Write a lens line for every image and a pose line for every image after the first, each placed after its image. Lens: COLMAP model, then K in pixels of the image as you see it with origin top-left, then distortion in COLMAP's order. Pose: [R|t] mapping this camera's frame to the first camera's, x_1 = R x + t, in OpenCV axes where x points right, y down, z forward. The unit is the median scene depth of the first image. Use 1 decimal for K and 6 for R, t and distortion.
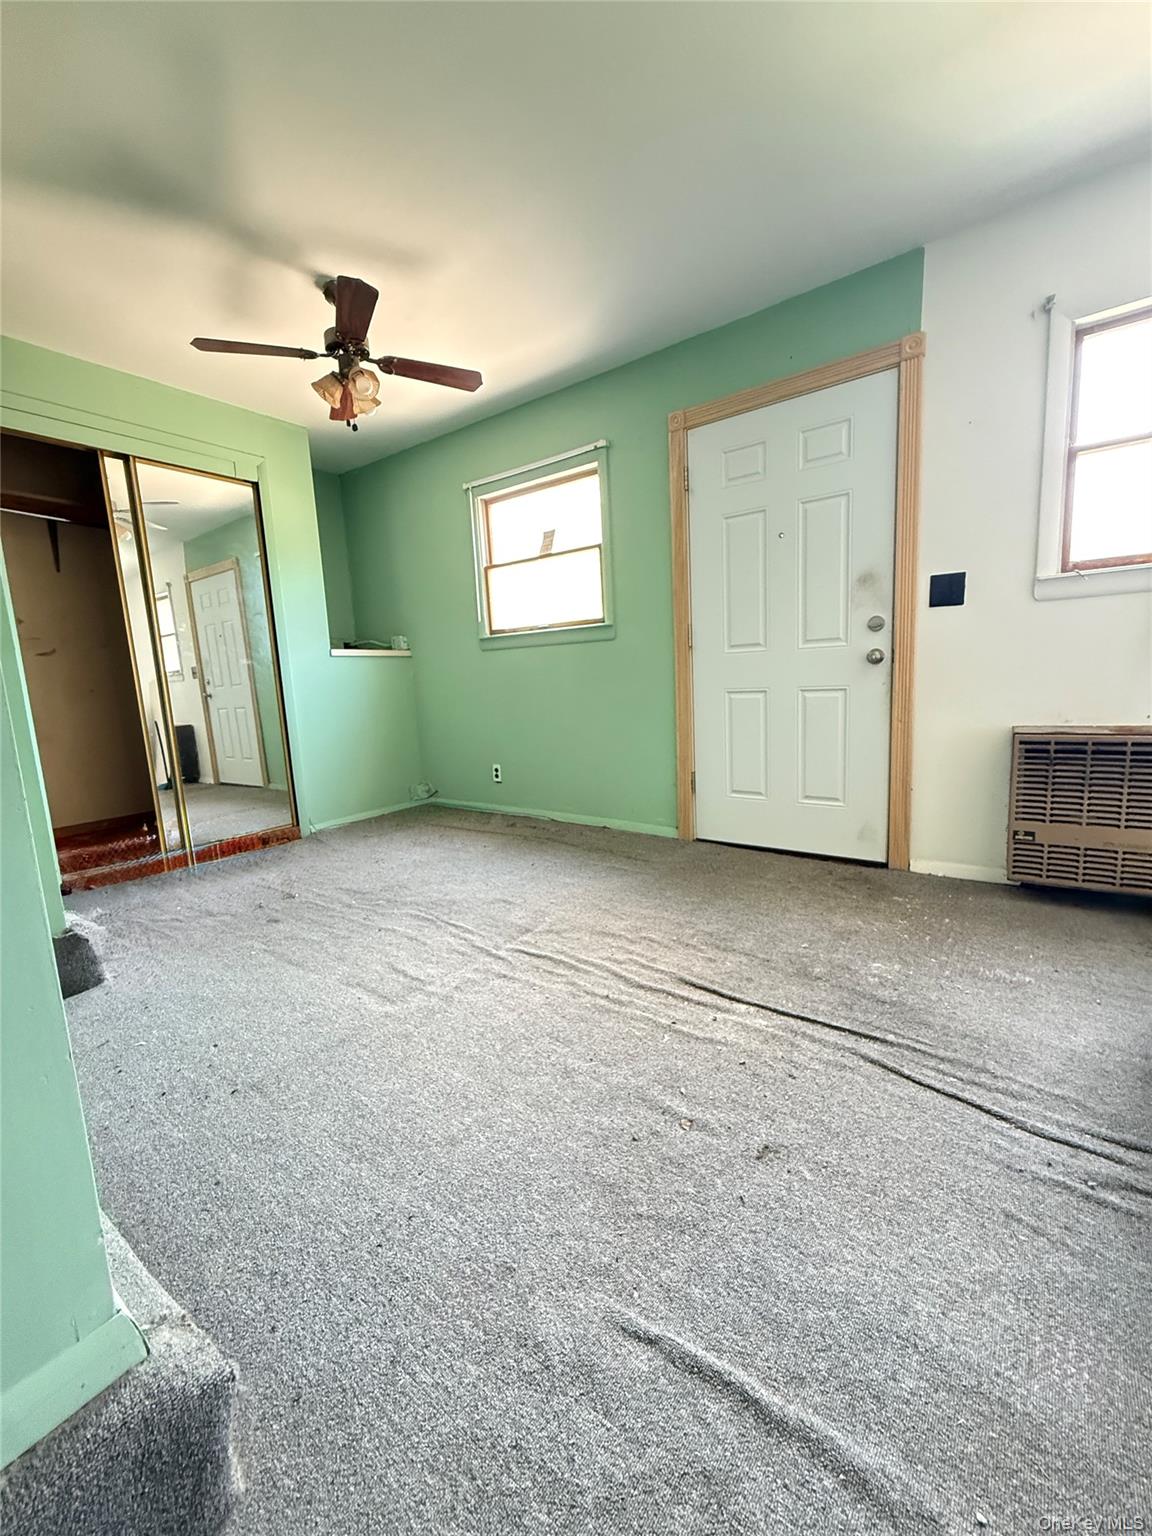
lens RADIAL K [[615.6, 0, 576.6], [0, 615.6, 766.3], [0, 0, 1]] dist [0.000191, 0.000147]
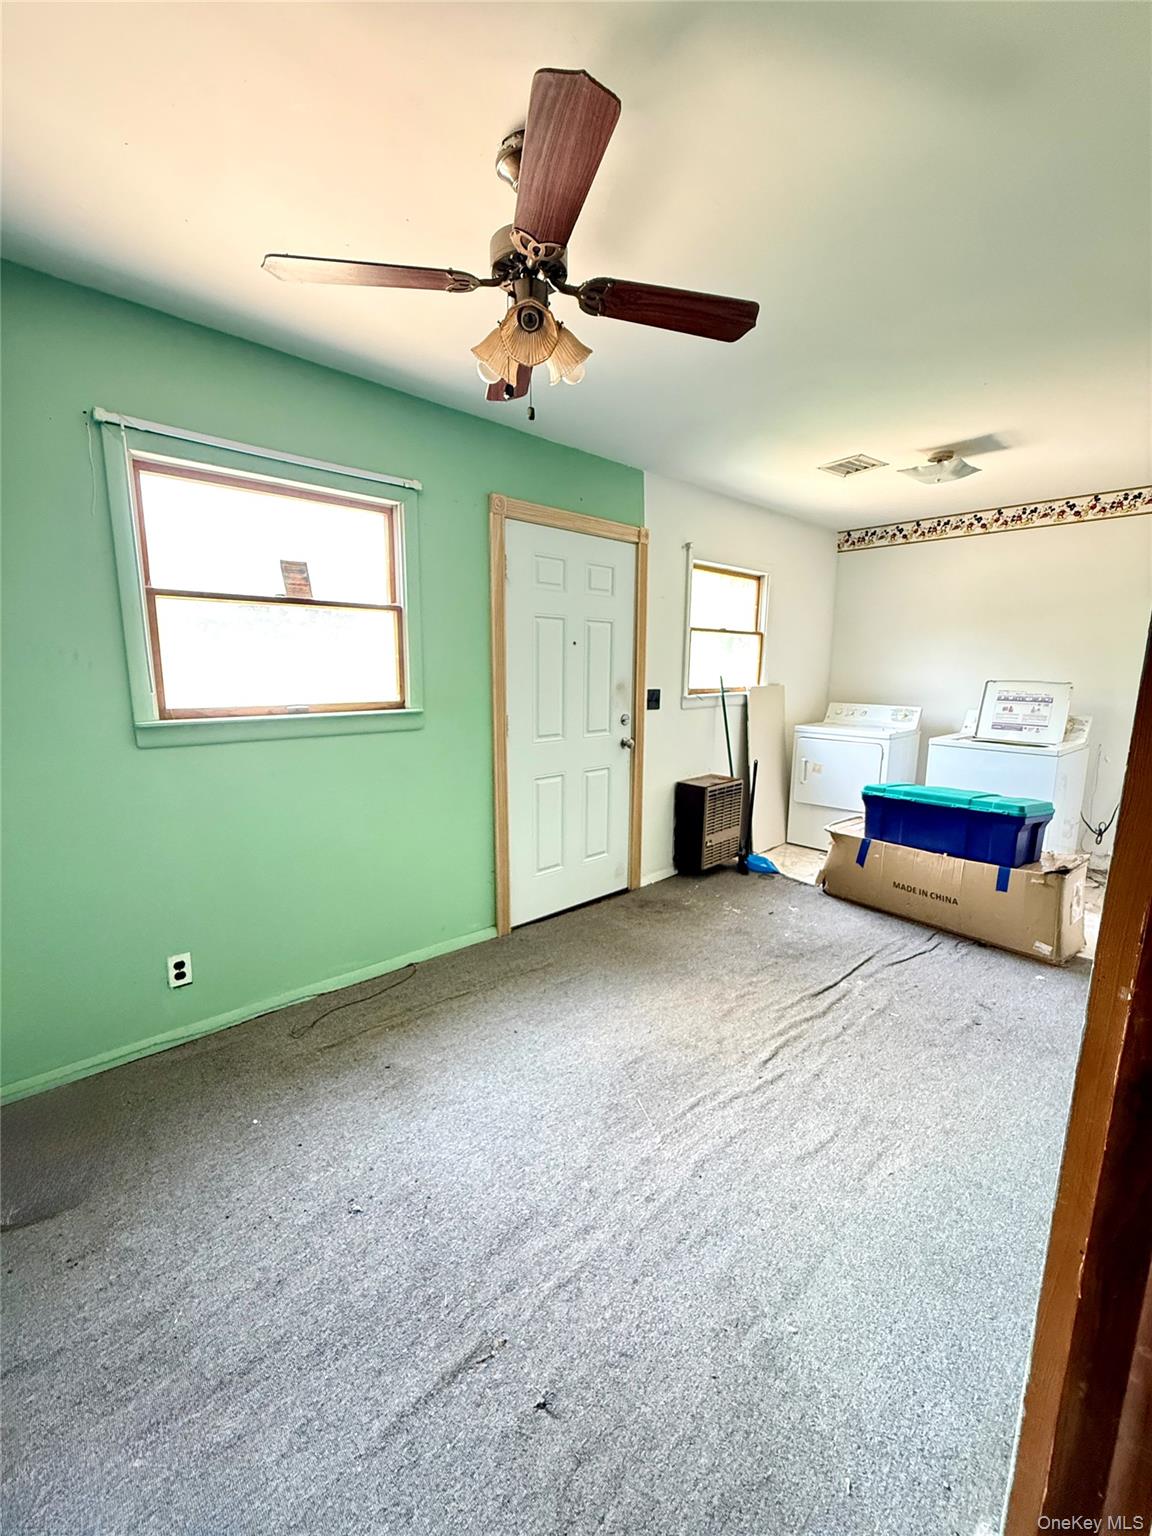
lens RADIAL K [[615.6, 0, 576.0], [0, 615.6, 770.7], [0, 0, 1]] dist [0.000191, 0.000147]
pose [[0.192796, -0.114331, 0.974555, -0.792894], [0.132072, 0.987175, 0.089684, -0.228971], [-0.972310, 0.111421, 0.205423, 0.747201]]
